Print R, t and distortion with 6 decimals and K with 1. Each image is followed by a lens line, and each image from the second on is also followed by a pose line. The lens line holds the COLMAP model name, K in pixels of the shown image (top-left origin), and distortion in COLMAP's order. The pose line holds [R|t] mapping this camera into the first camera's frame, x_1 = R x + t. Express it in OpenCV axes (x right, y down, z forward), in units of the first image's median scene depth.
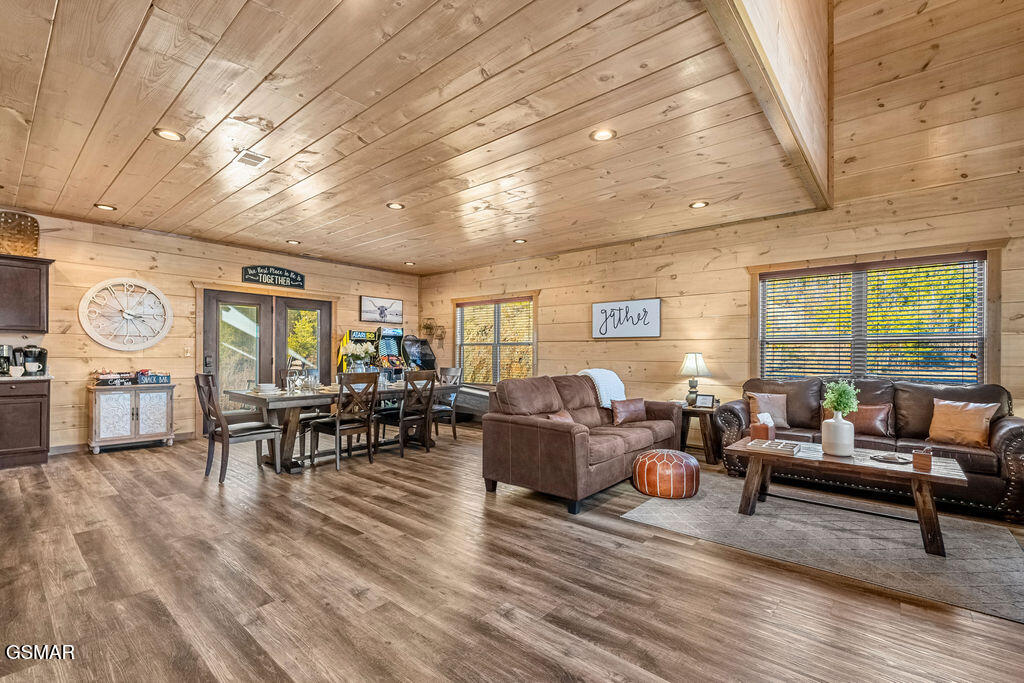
lens RADIAL K [[452.6, 0, 508.9], [0, 452.6, 354.4], [0, 0, 1]] dist [-0.000648, -0.000085]
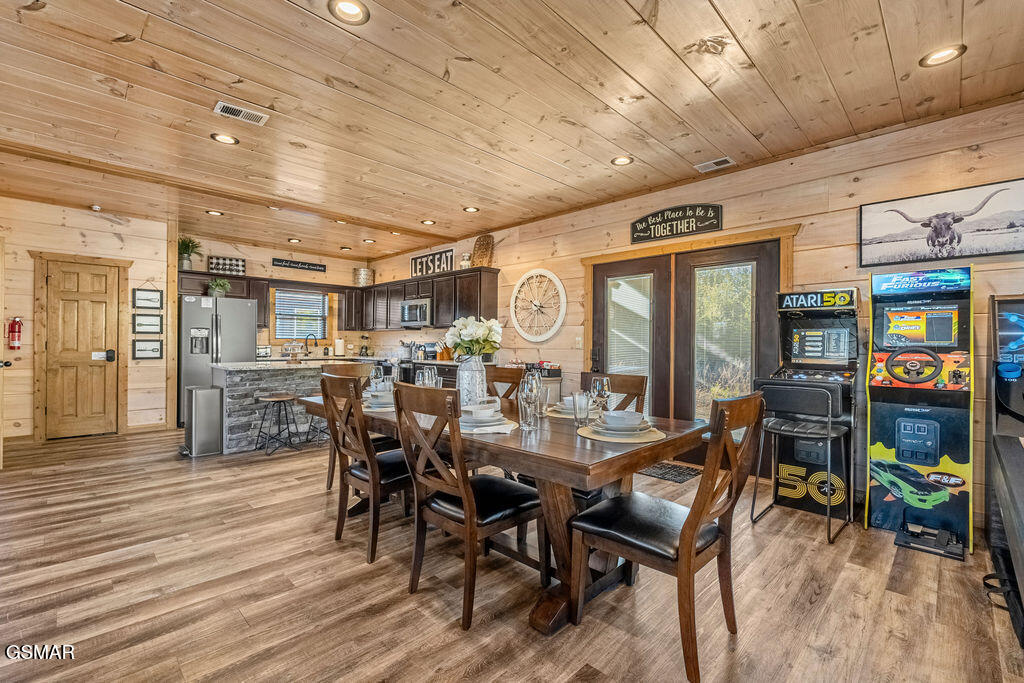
lens RADIAL K [[449.1, 0, 512.0], [0, 449.1, 341.5], [0, 0, 1]] dist [-0.001998, -0.000394]
pose [[-0.070577, -0.011788, -0.997437, 0.129140], [-0.008053, 0.999904, -0.011247, 0.002735], [0.997474, 0.007239, -0.070666, 0.859978]]
